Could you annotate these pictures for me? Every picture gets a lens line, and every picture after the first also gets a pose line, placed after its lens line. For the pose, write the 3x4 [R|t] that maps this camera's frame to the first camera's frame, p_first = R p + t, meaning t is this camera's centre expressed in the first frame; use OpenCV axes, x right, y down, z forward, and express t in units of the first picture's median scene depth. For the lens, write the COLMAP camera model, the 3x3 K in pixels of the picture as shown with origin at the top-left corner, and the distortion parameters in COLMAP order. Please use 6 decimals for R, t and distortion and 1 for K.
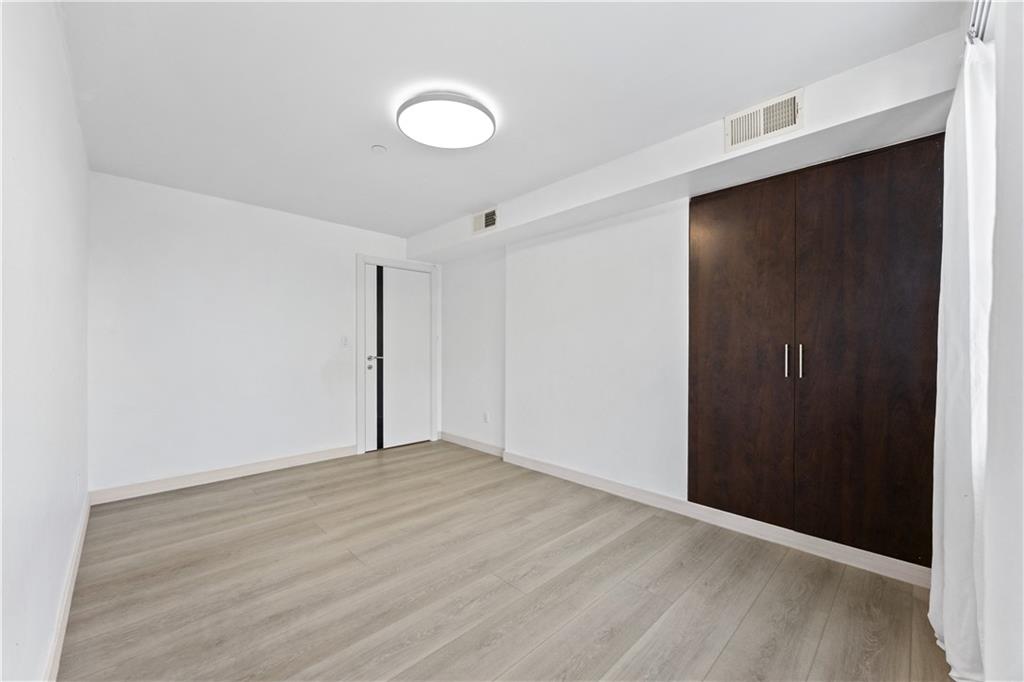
lens RADIAL K [[393.6, 0, 515.2], [0, 393.6, 343.3], [0, 0, 1]] dist [-0.000122, 0.000065]
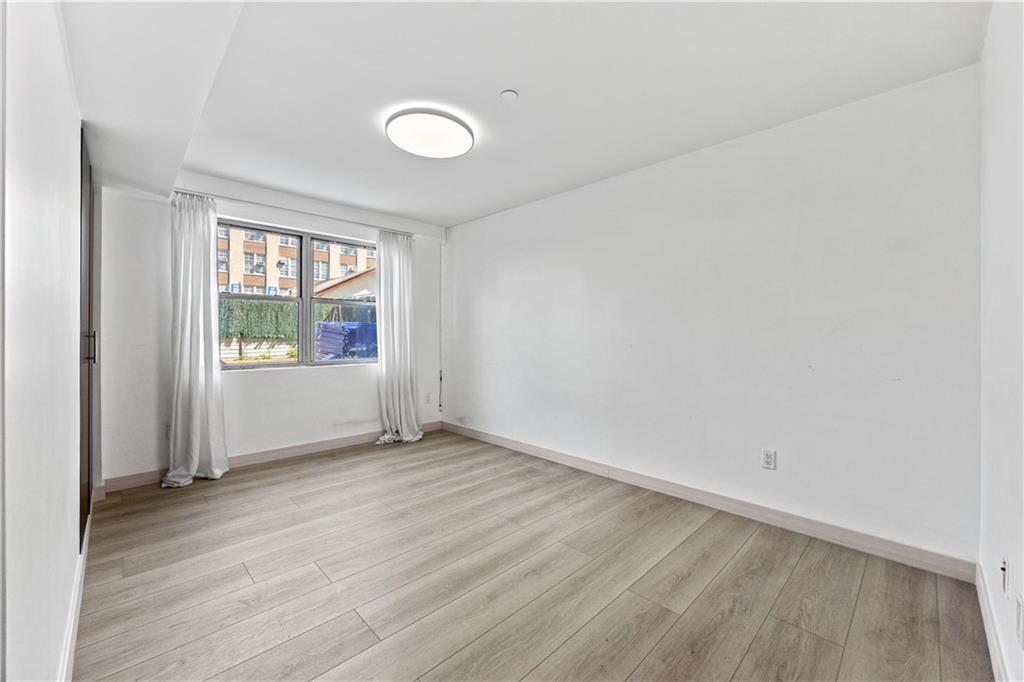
lens RADIAL K [[393.6, 0, 515.2], [0, 393.6, 343.3], [0, 0, 1]] dist [-0.000122, 0.000065]
pose [[-0.999914, -0.005782, 0.011794, -0.465571], [-0.005659, 0.999929, 0.010477, 0.023855], [-0.011854, 0.010410, -0.999876, 2.296049]]
